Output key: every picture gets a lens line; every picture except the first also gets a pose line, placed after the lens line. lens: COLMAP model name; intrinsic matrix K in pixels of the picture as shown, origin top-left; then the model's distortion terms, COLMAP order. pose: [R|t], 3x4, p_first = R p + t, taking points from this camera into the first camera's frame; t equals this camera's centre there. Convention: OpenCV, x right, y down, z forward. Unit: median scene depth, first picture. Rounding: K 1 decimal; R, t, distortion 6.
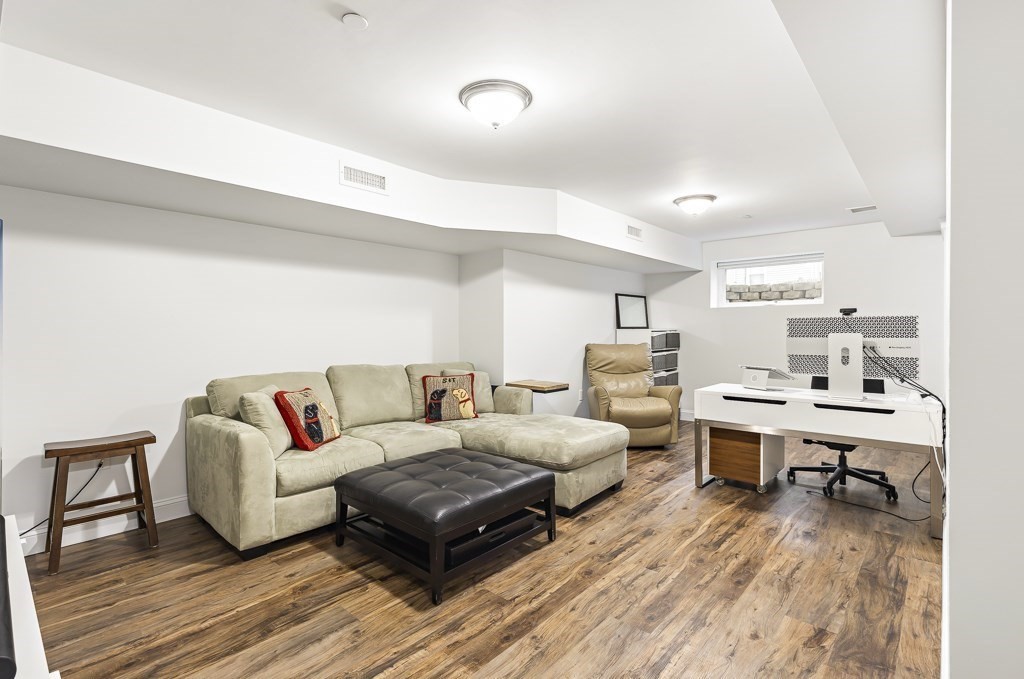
lens RADIAL K [[469.4, 0, 505.5], [0, 469.4, 336.2], [0, 0, 1]] dist [0.008227, 0.000214]
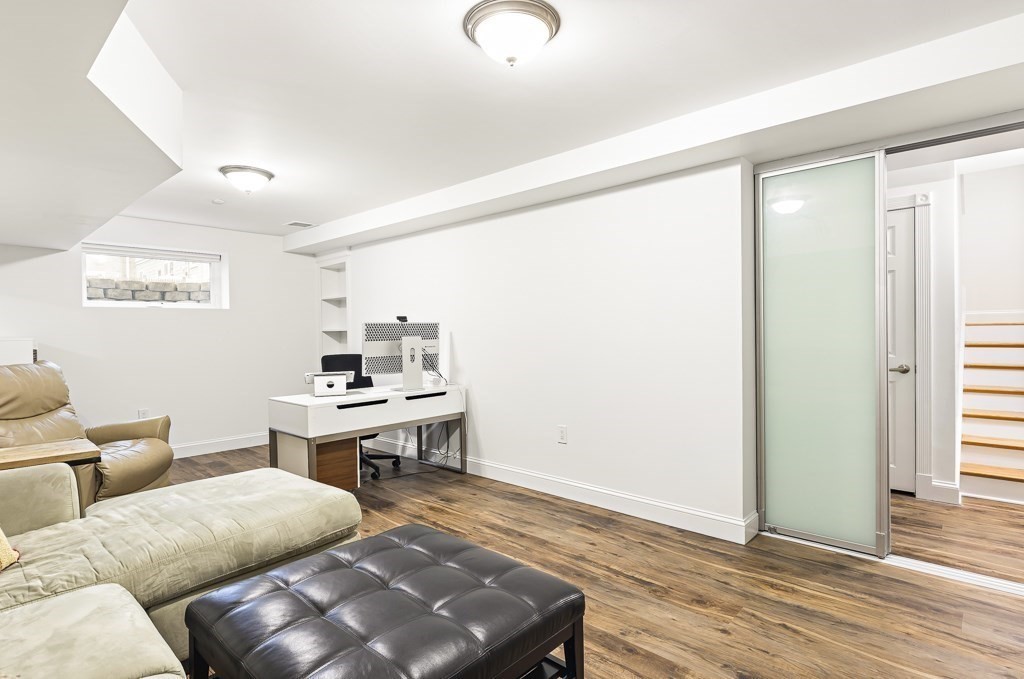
lens RADIAL K [[518.9, 0, 505.7], [0, 518.9, 338.9], [0, 0, 1]] dist [0.004566, 0.000189]
pose [[0.030229, -0.012554, 0.999464, -0.659529], [0.027165, 0.999562, 0.011734, -0.009942], [-0.999174, 0.026796, 0.030556, 0.748934]]
